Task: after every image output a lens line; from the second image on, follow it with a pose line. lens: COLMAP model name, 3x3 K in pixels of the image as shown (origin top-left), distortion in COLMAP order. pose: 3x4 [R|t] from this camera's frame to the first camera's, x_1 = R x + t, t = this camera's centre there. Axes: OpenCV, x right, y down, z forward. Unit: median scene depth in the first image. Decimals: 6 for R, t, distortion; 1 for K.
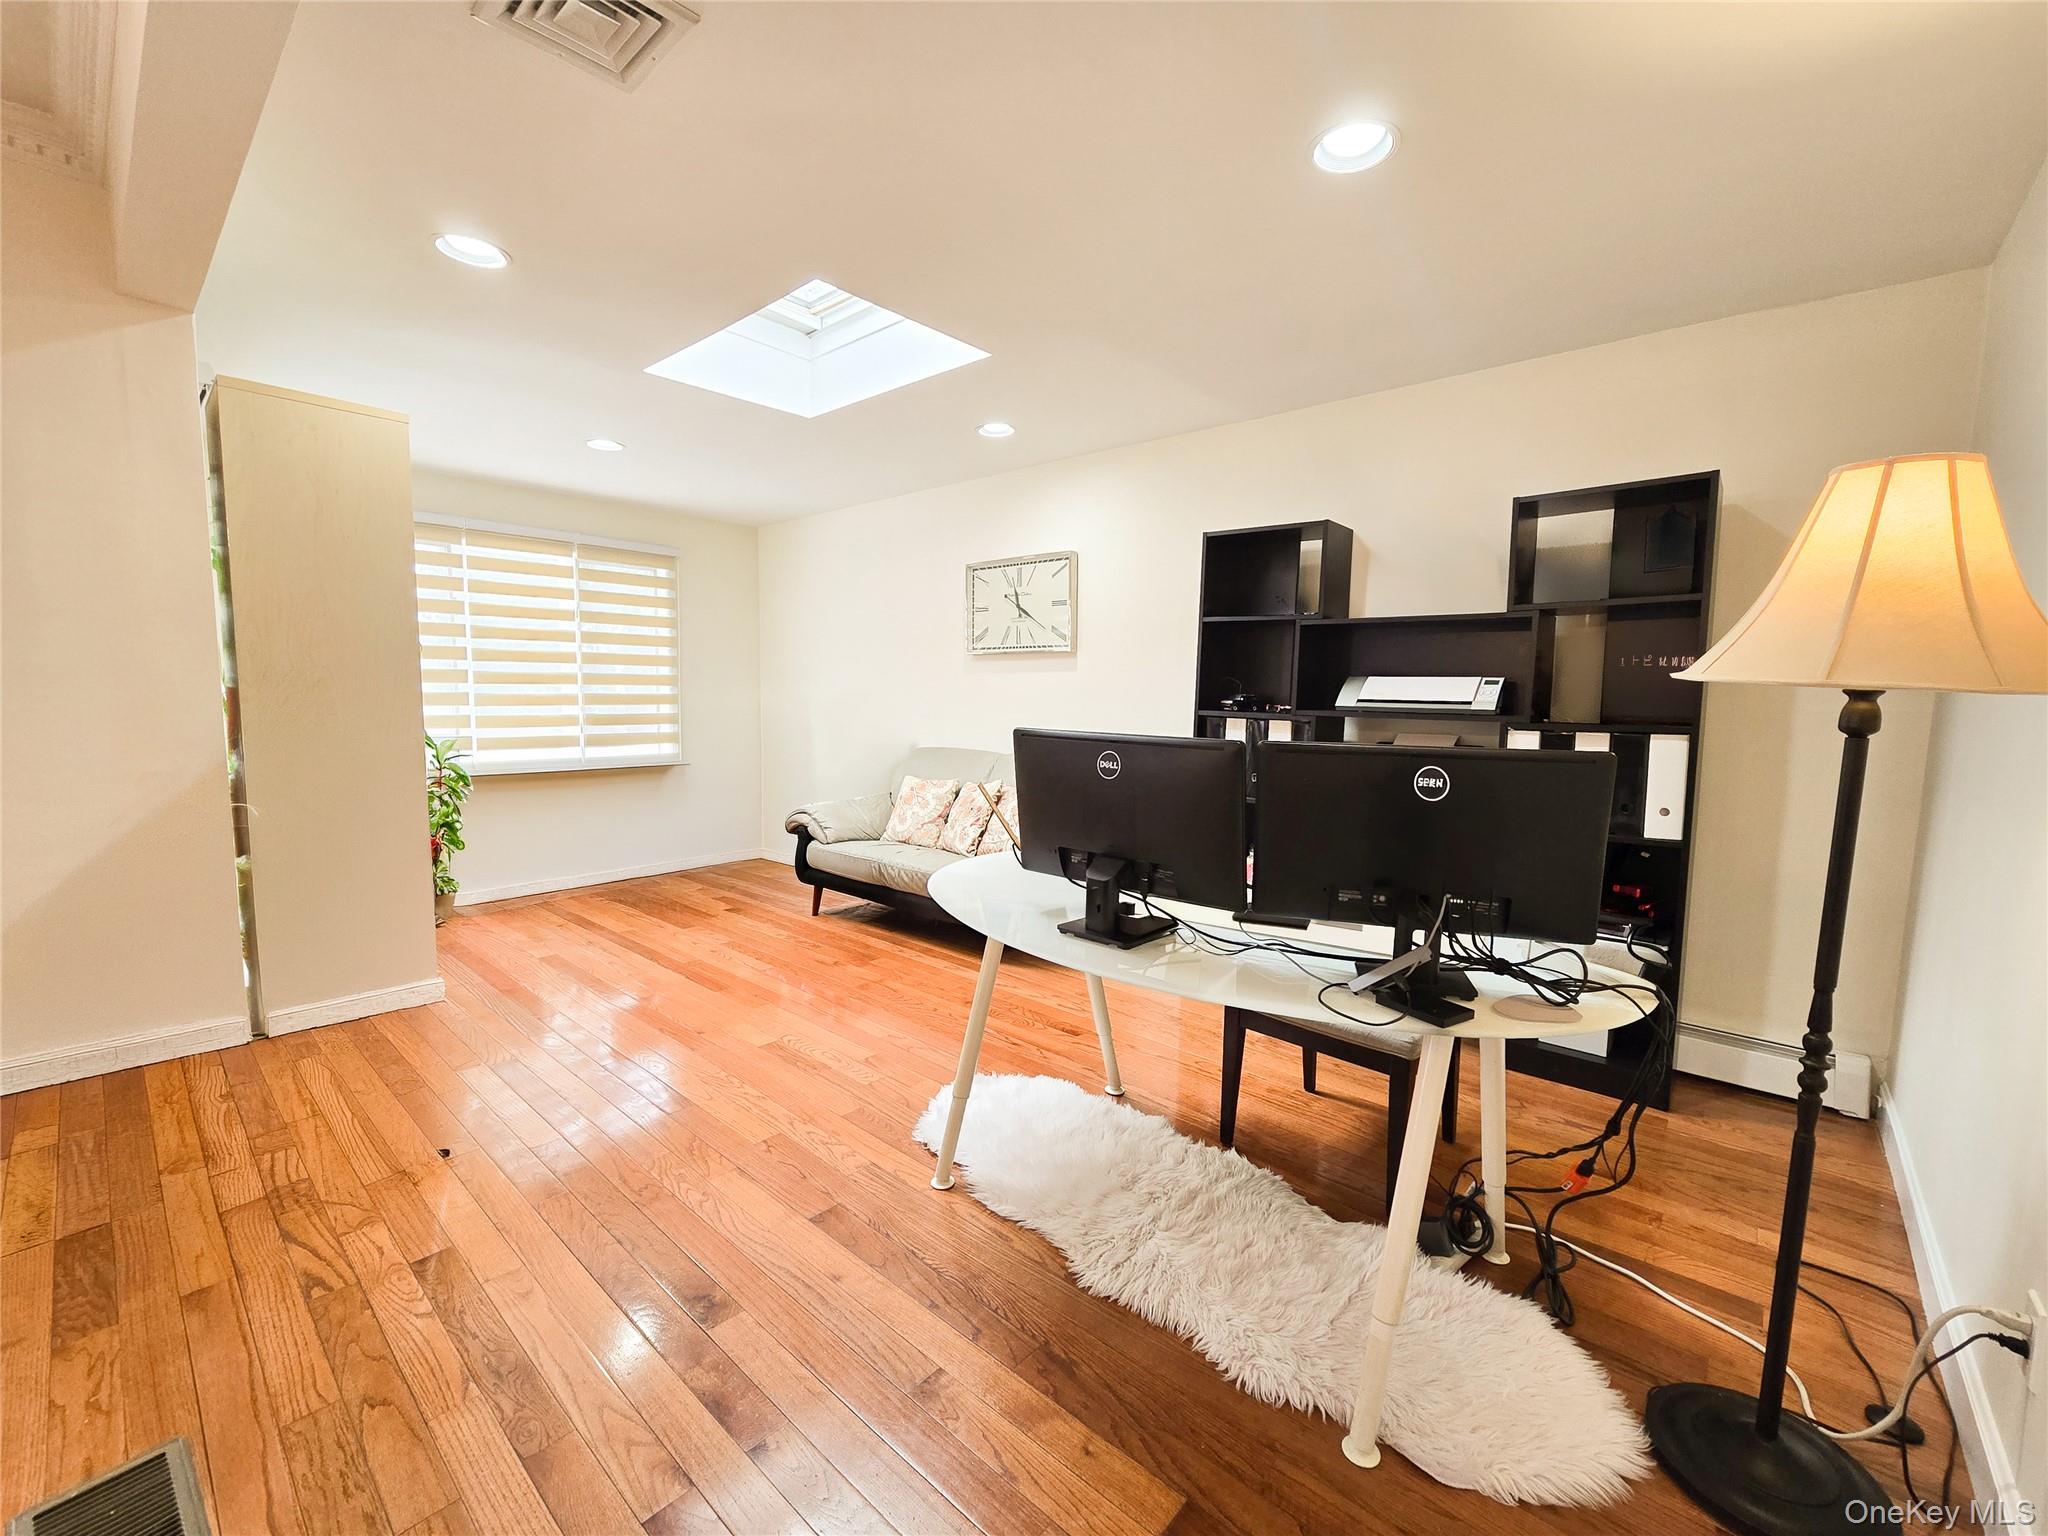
lens RADIAL K [[843.7, 0, 1020.9], [0, 843.7, 775.4], [0, 0, 1]] dist [-0.006866, 0.001899]
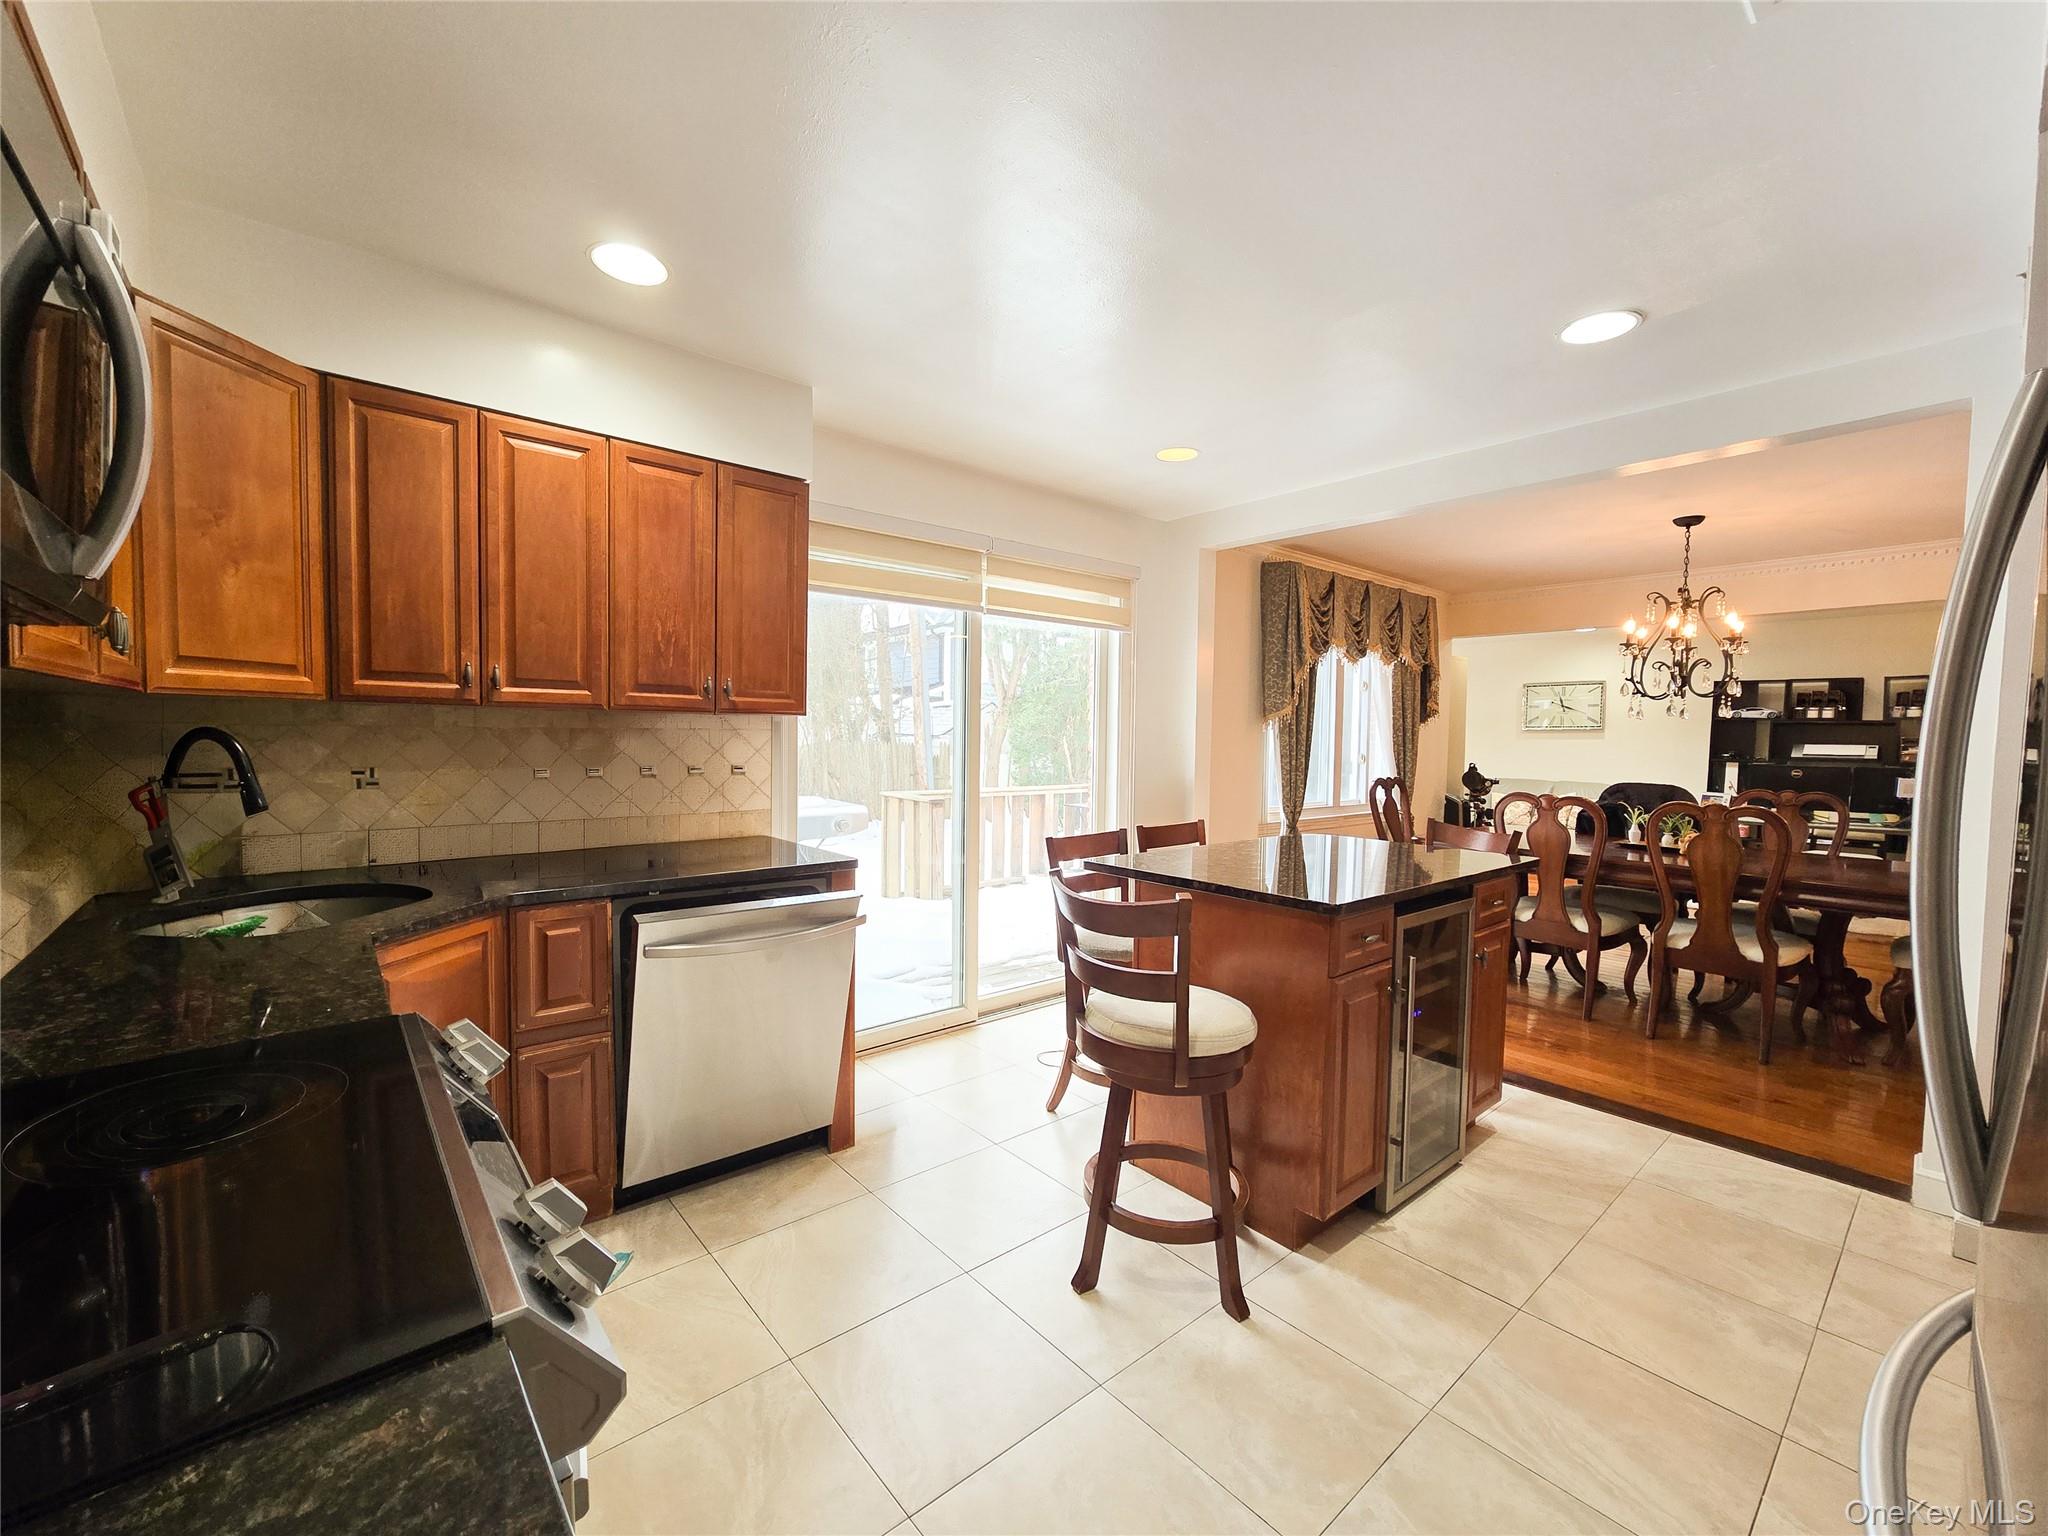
lens RADIAL K [[843.7, 0, 1020.9], [0, 843.7, 775.4], [0, 0, 1]] dist [-0.006866, 0.001899]
pose [[0.990658, 0.004970, -0.136276, -1.319029], [-0.012548, 0.998418, -0.054808, 0.113804], [0.135788, 0.056006, 0.989154, -1.476169]]
